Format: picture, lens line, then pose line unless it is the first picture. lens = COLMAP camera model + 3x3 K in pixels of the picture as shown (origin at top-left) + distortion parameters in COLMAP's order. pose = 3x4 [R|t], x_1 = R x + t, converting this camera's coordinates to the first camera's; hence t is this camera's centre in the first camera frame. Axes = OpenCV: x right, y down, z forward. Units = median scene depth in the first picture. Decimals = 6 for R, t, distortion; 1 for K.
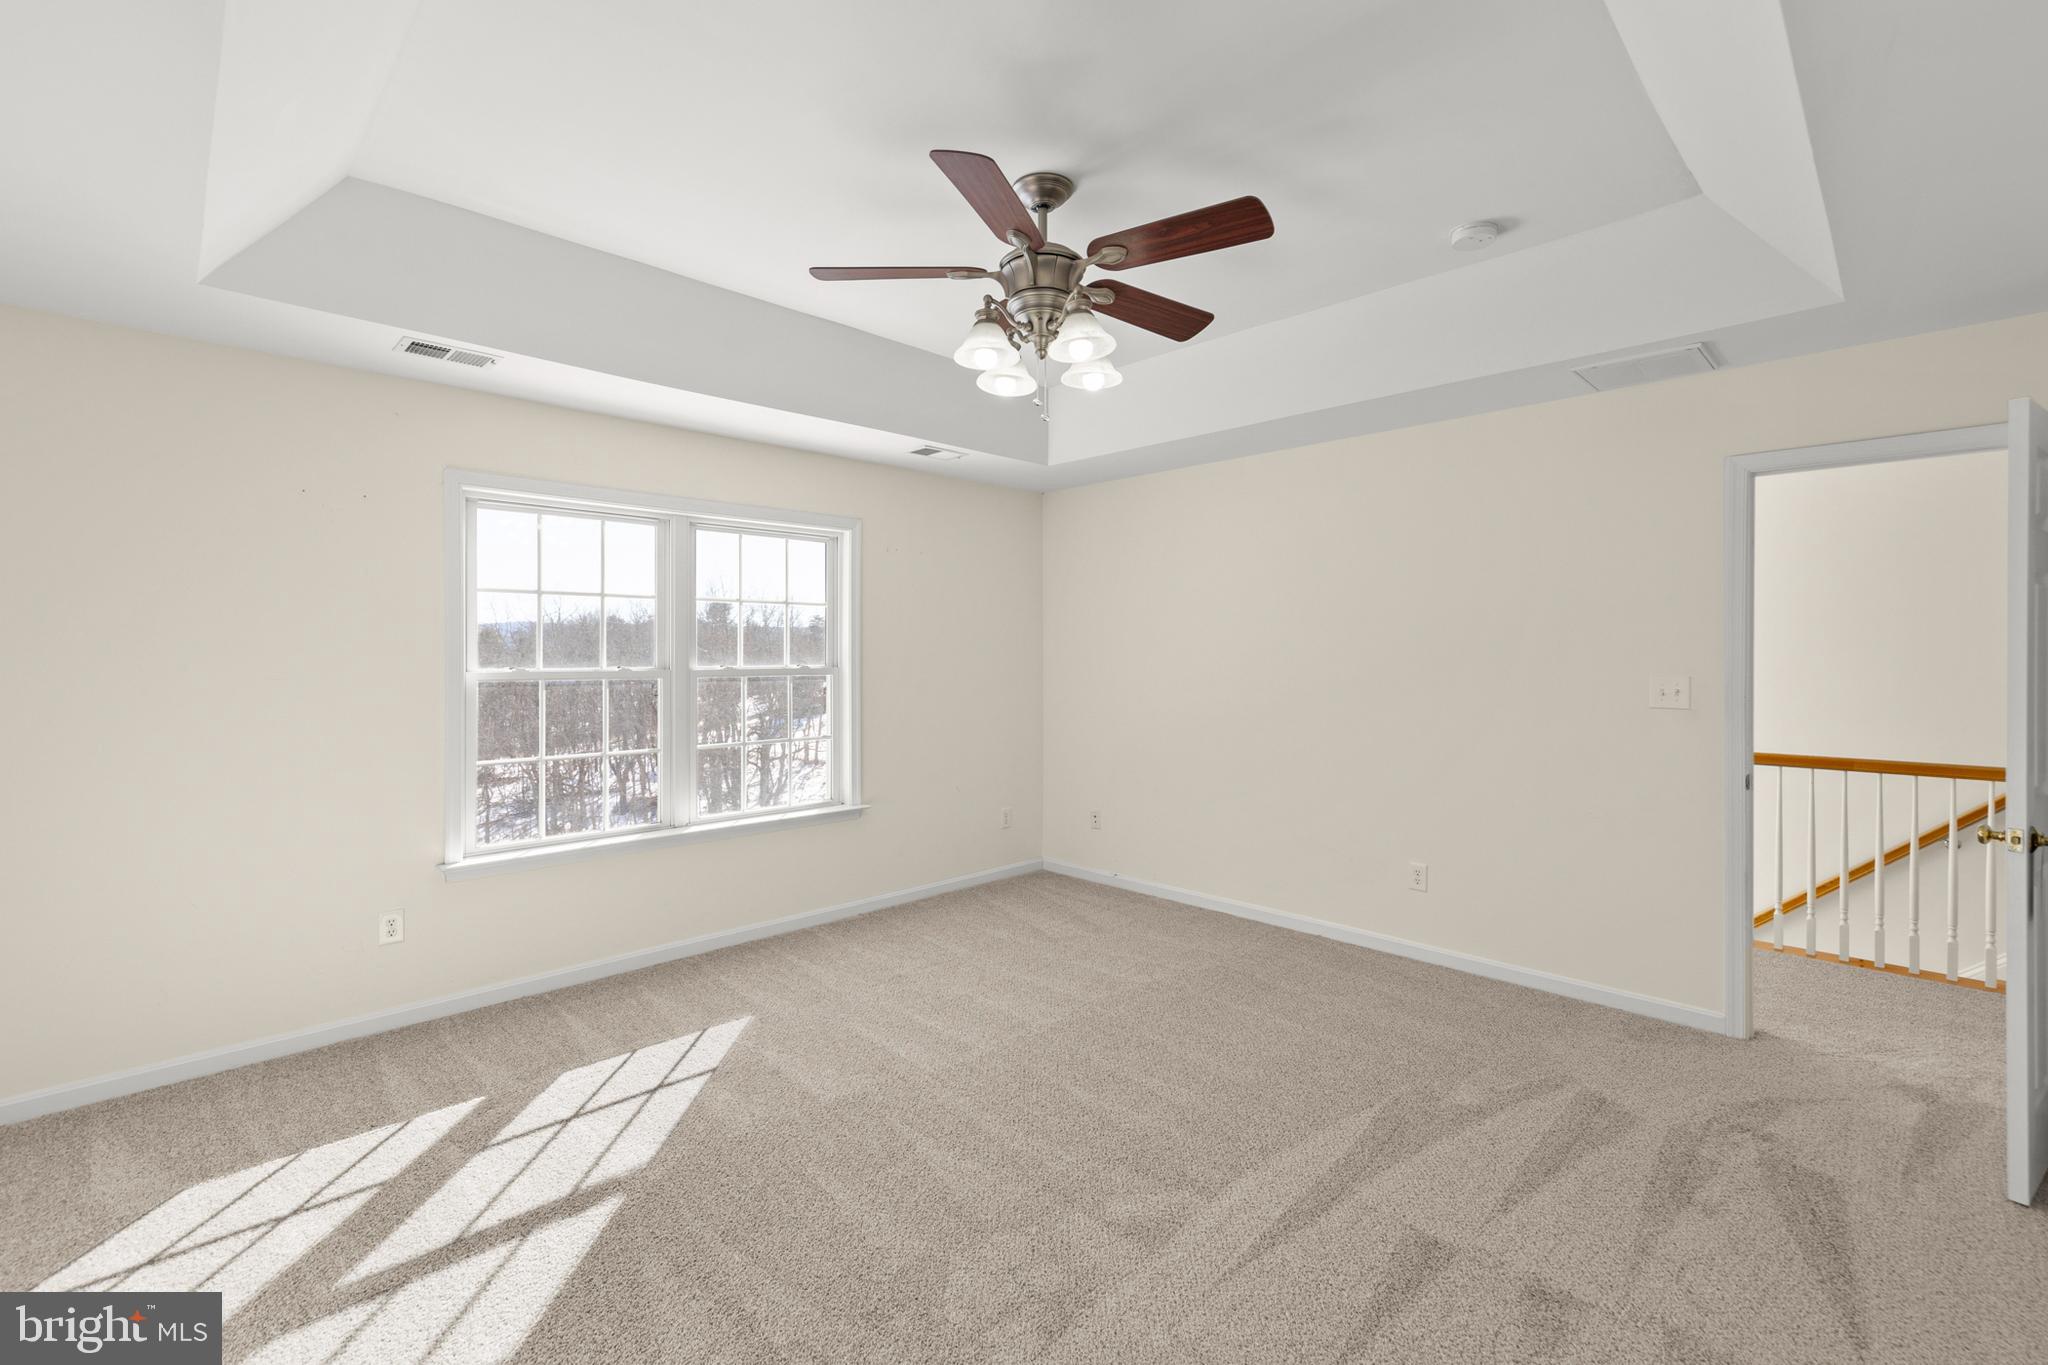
lens RADIAL K [[871.2, 0, 1028.4], [0, 871.2, 655.1], [0, 0, 1]] dist [0.003479, 0.000146]
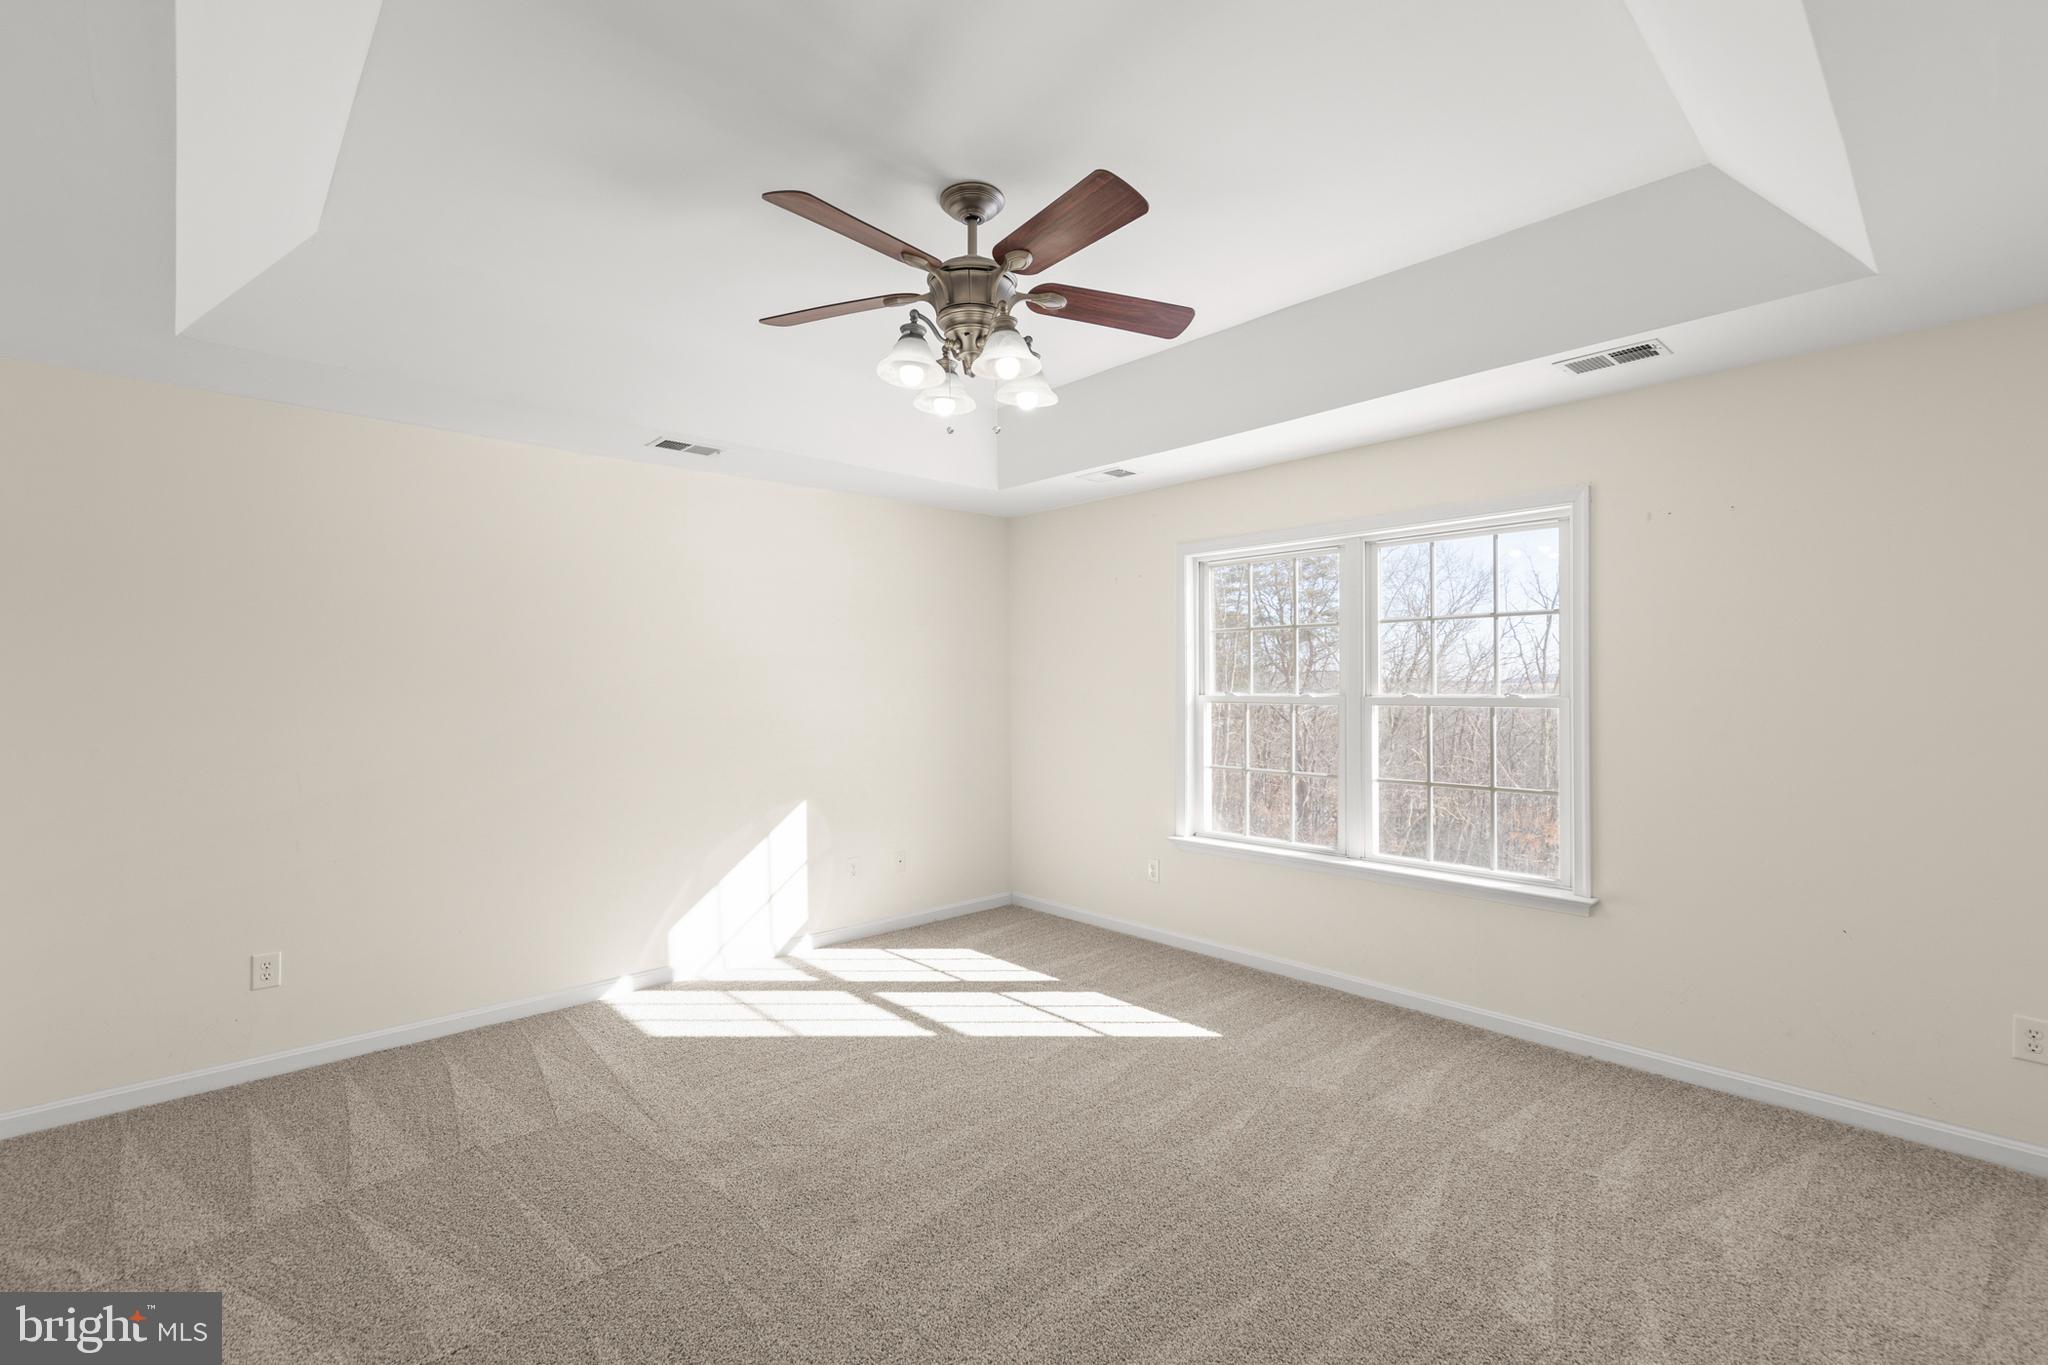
lens RADIAL K [[913.7, 0, 1024.0], [0, 913.7, 682.5], [0, 0, 1]] dist [-0.001438, -0.000275]
pose [[-0.032837, 0.004035, -0.999453, 0.940889], [0.005635, 0.999977, 0.003852, -0.007433], [0.999445, -0.005506, -0.032859, 1.003306]]
